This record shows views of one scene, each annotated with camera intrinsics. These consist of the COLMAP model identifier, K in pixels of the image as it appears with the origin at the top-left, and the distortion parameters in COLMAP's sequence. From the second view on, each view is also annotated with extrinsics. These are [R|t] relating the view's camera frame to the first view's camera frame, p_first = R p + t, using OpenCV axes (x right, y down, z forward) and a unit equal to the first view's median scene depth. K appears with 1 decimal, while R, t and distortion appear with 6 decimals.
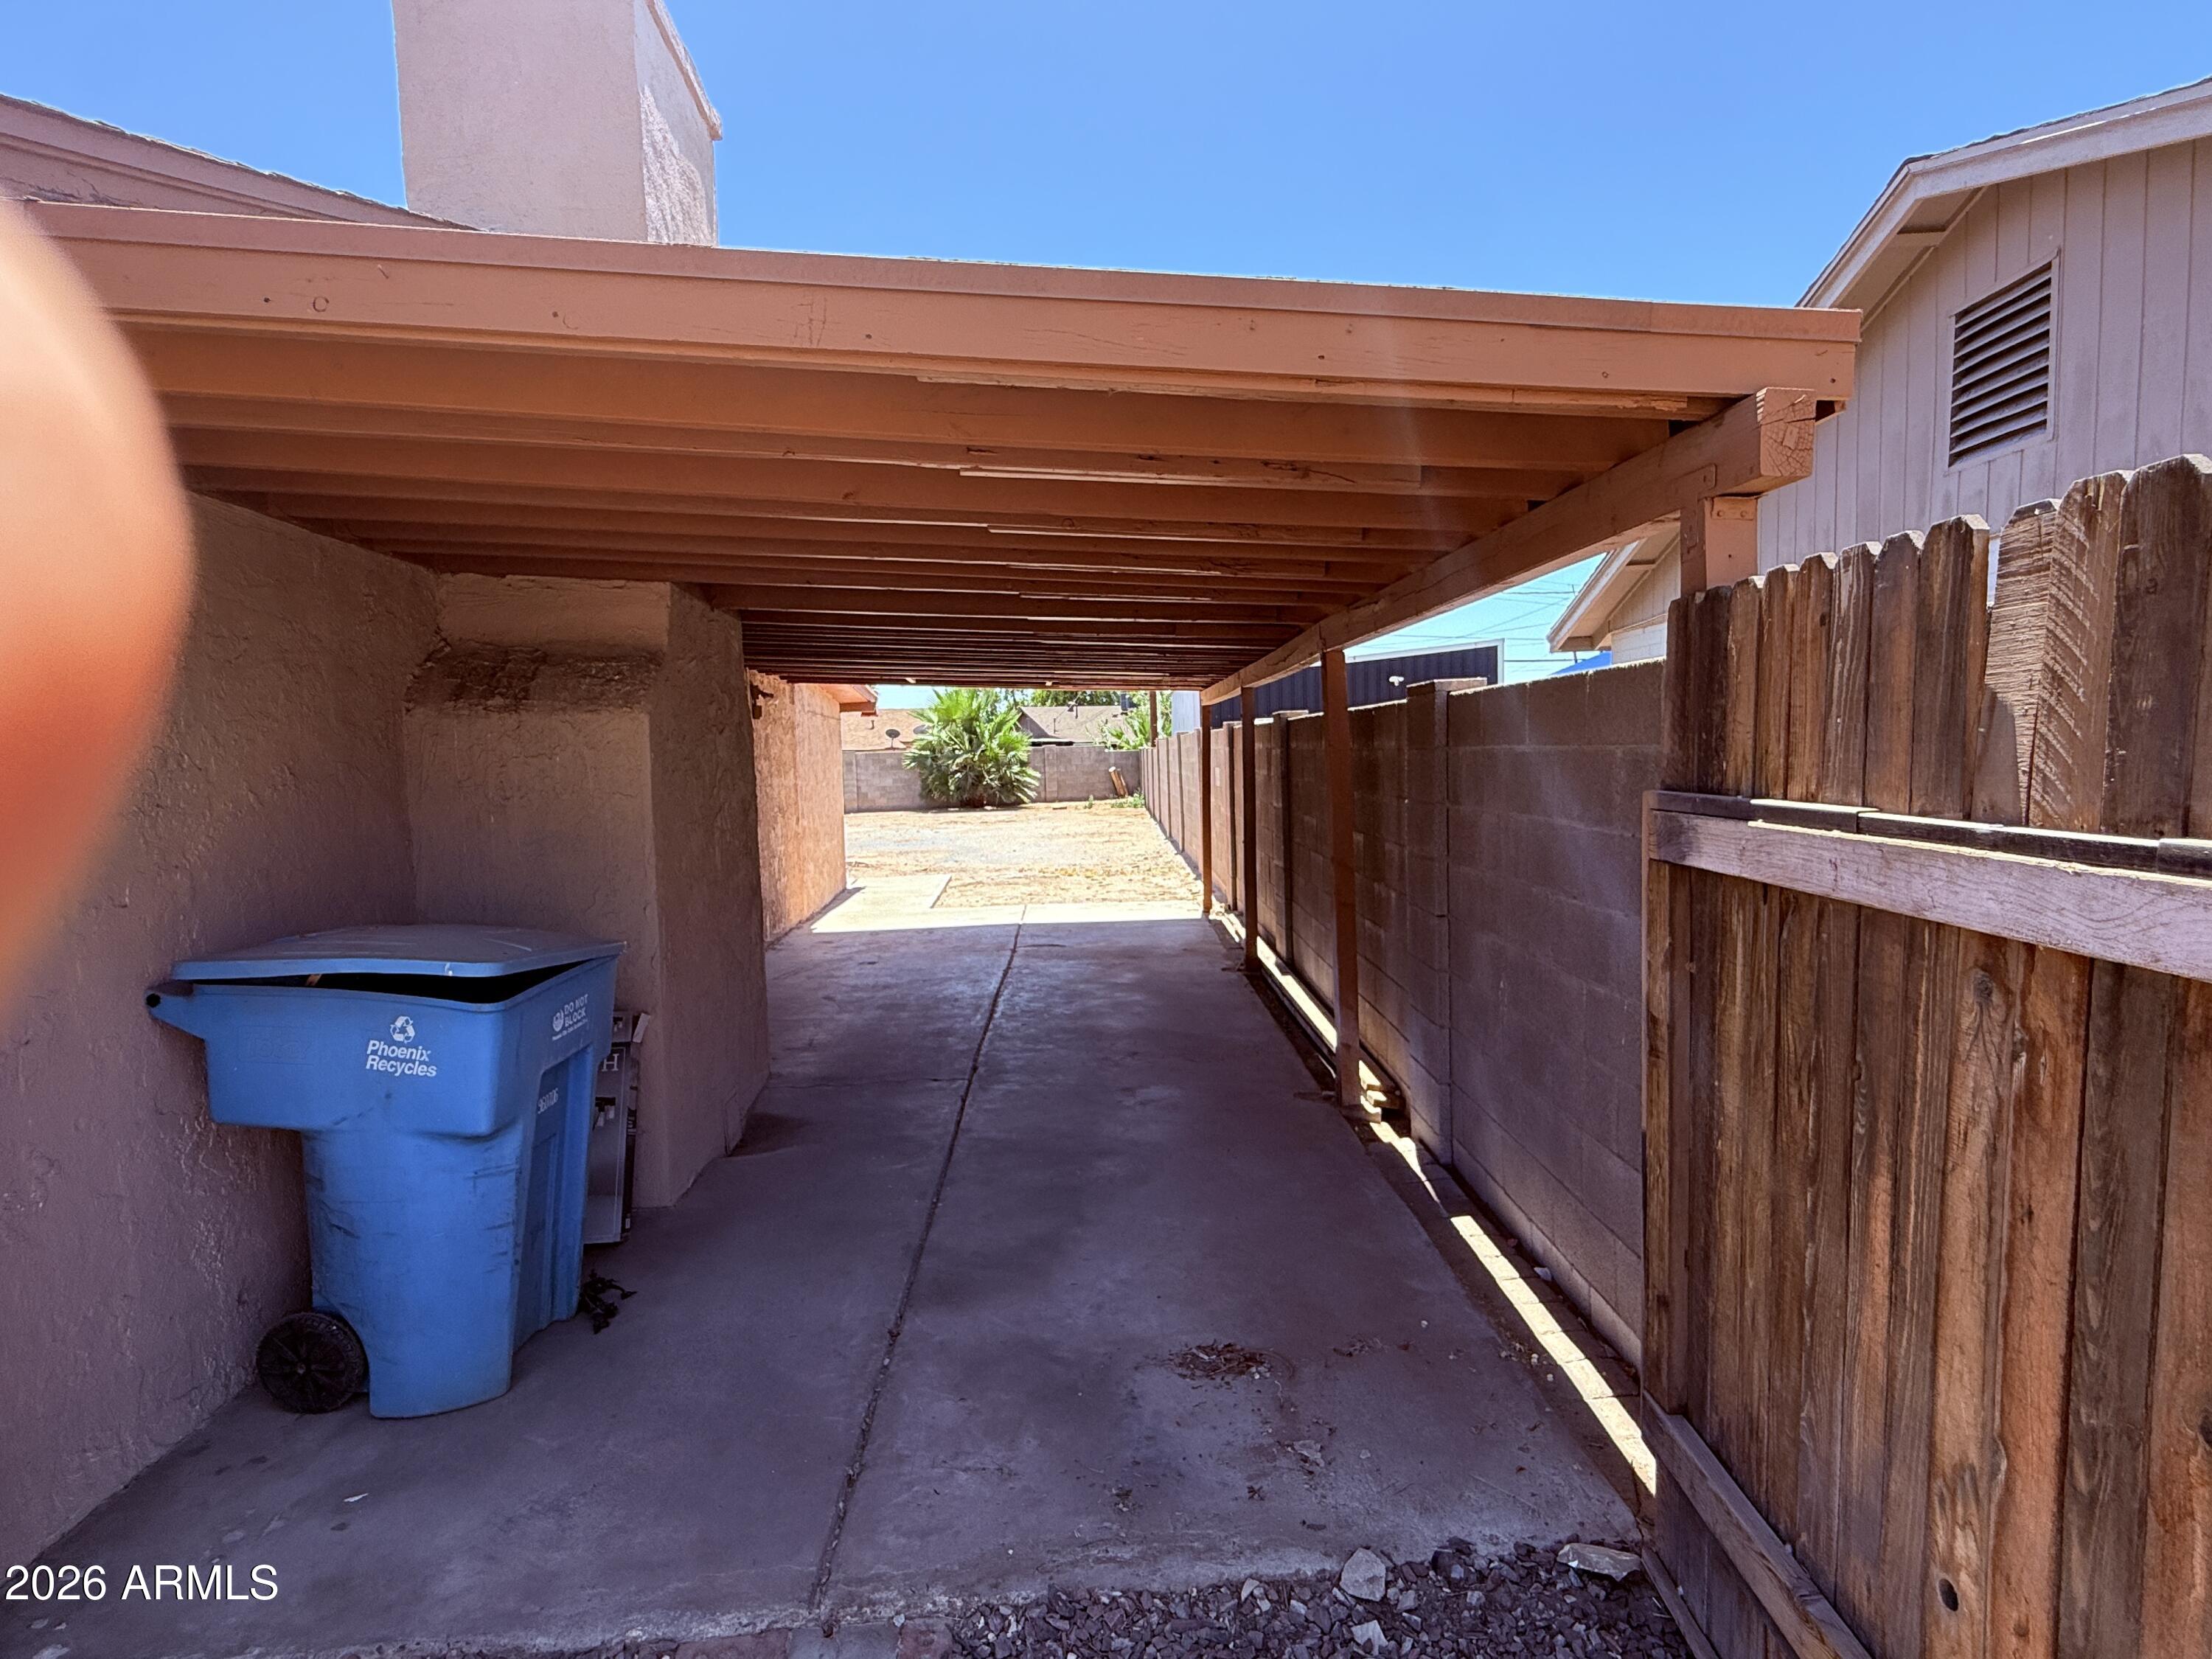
lens RADIAL K [[1117.6, 0, 1106.0], [0, 1117.6, 829.2], [0, 0, 1]] dist [0.005229, 0.000073]
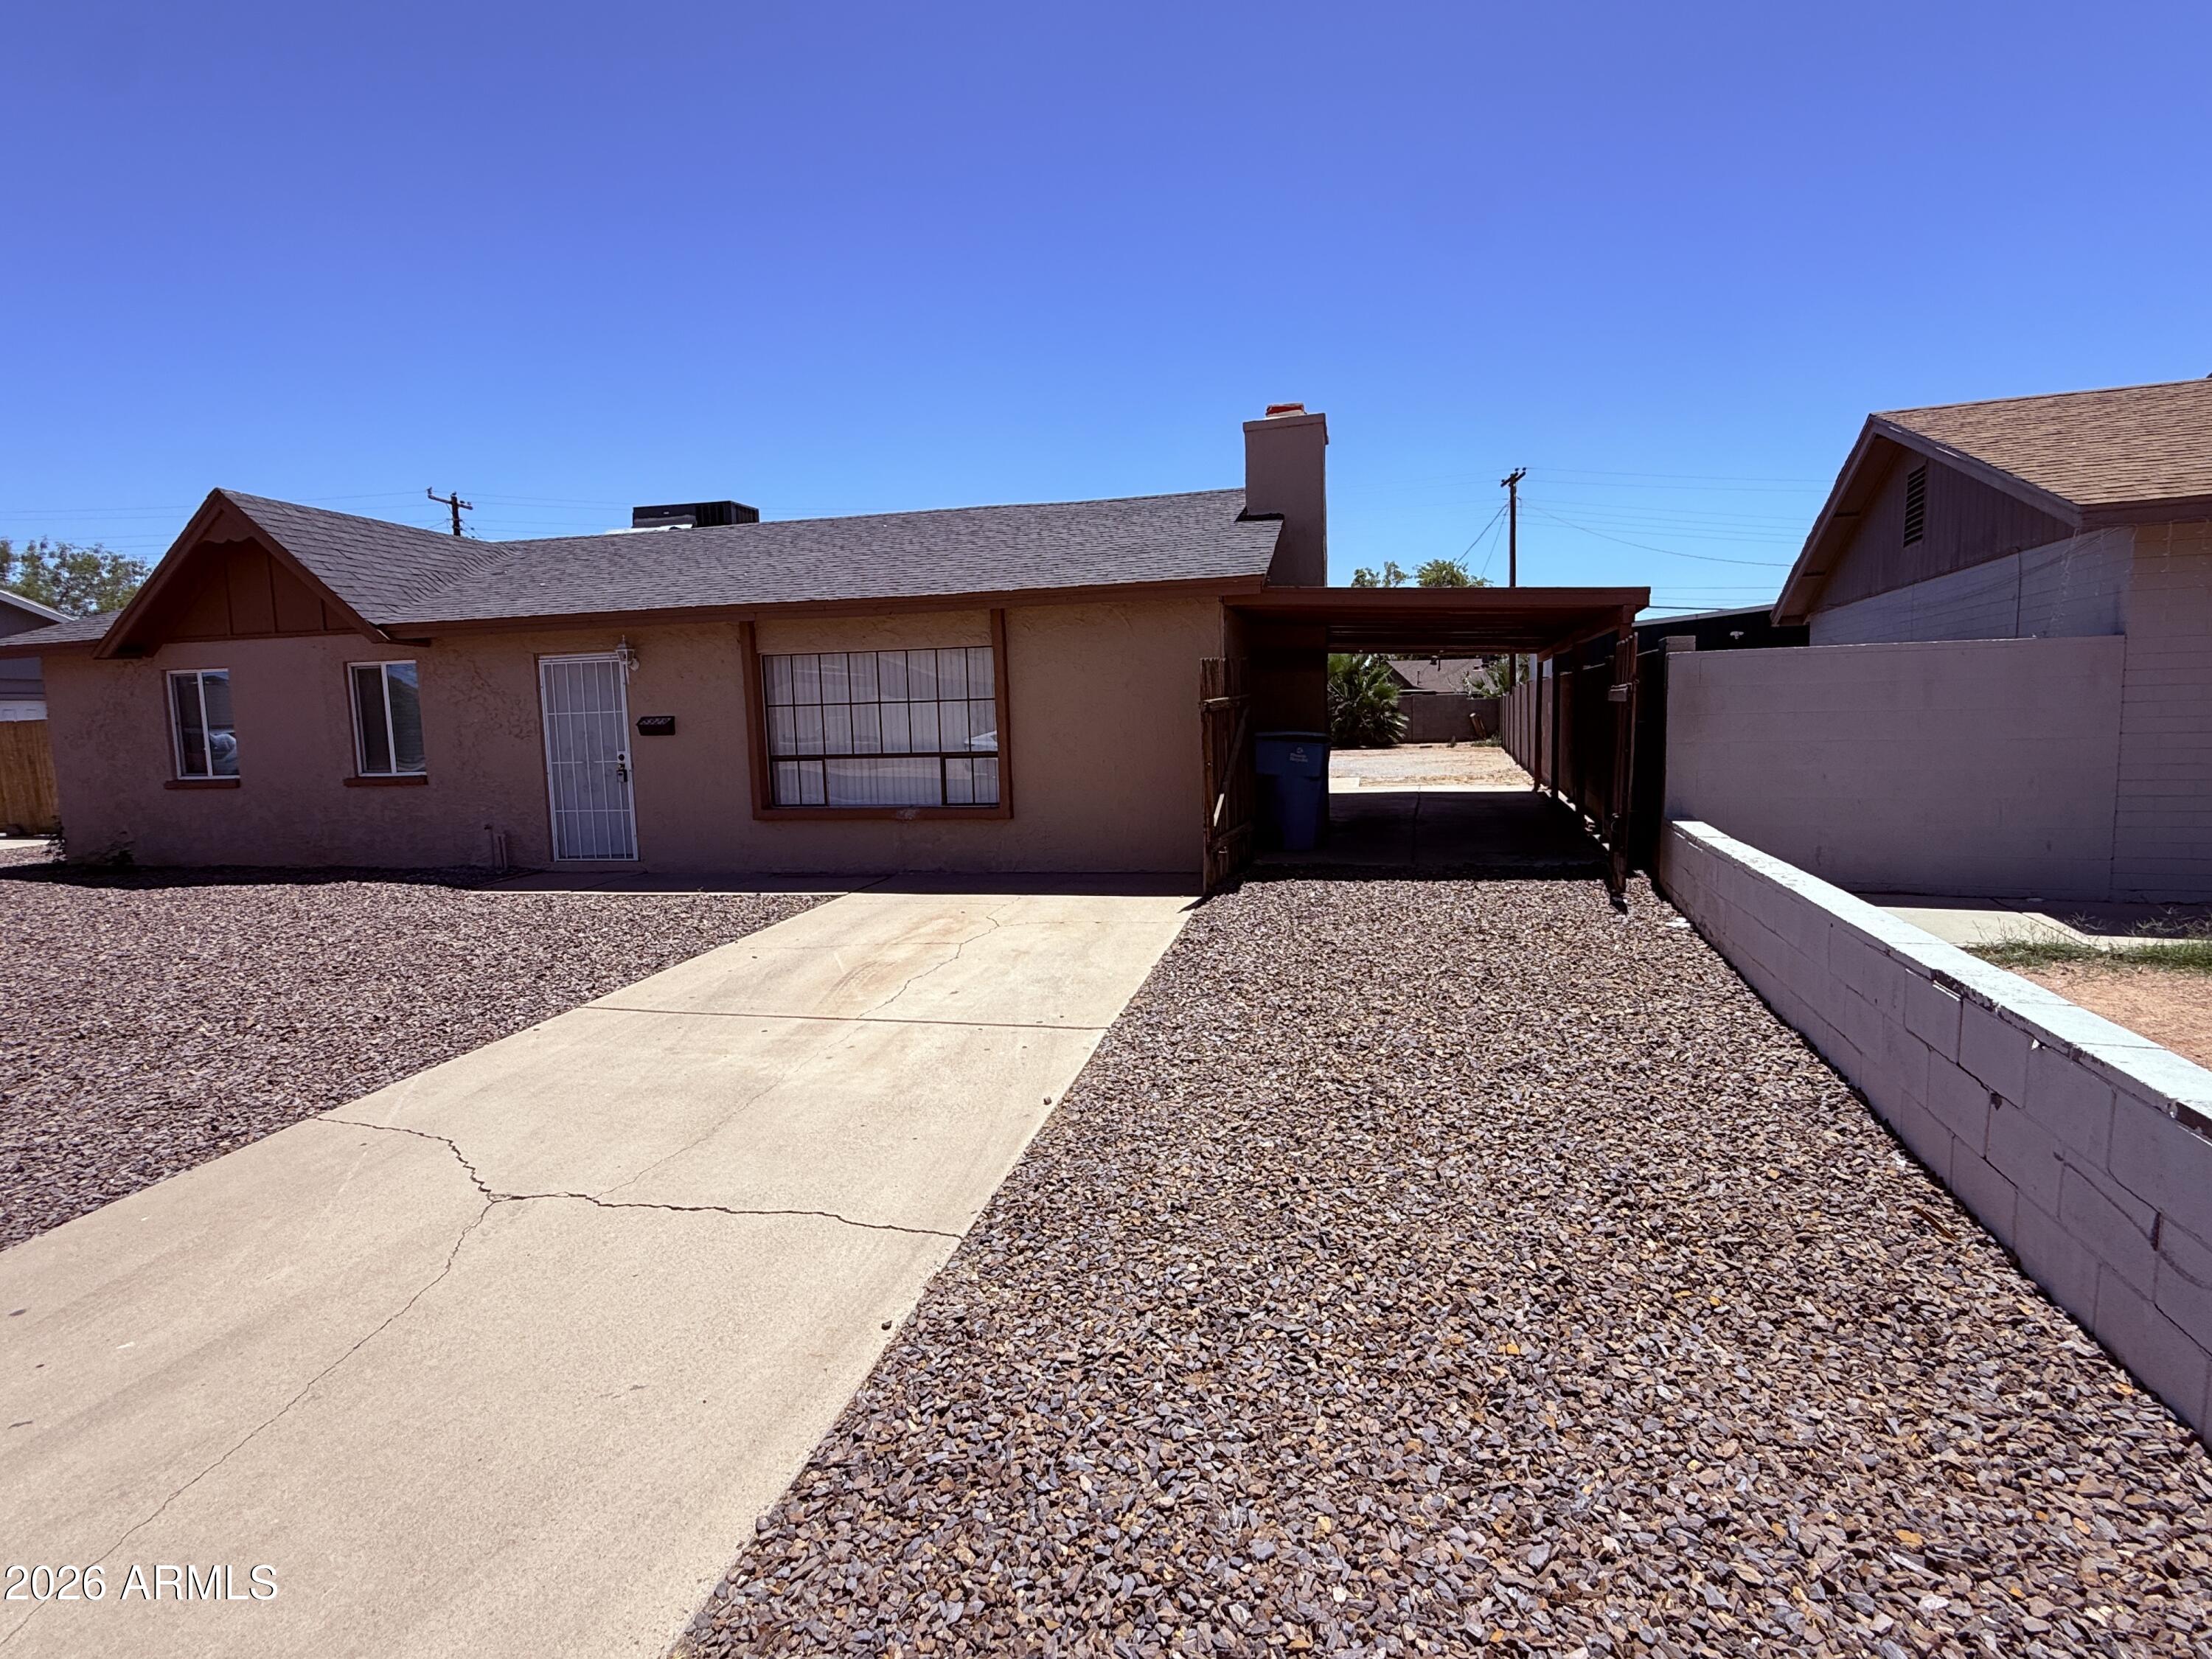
lens RADIAL K [[1117.6, 0, 1107.8], [0, 1117.6, 824.9], [0, 0, 1]] dist [0.005229, 0.000073]
pose [[0.953502, 0.029890, -0.299902, -0.004431], [-0.018756, 0.999026, 0.039937, 0.022872], [0.300804, -0.032455, 0.953134, -0.238037]]
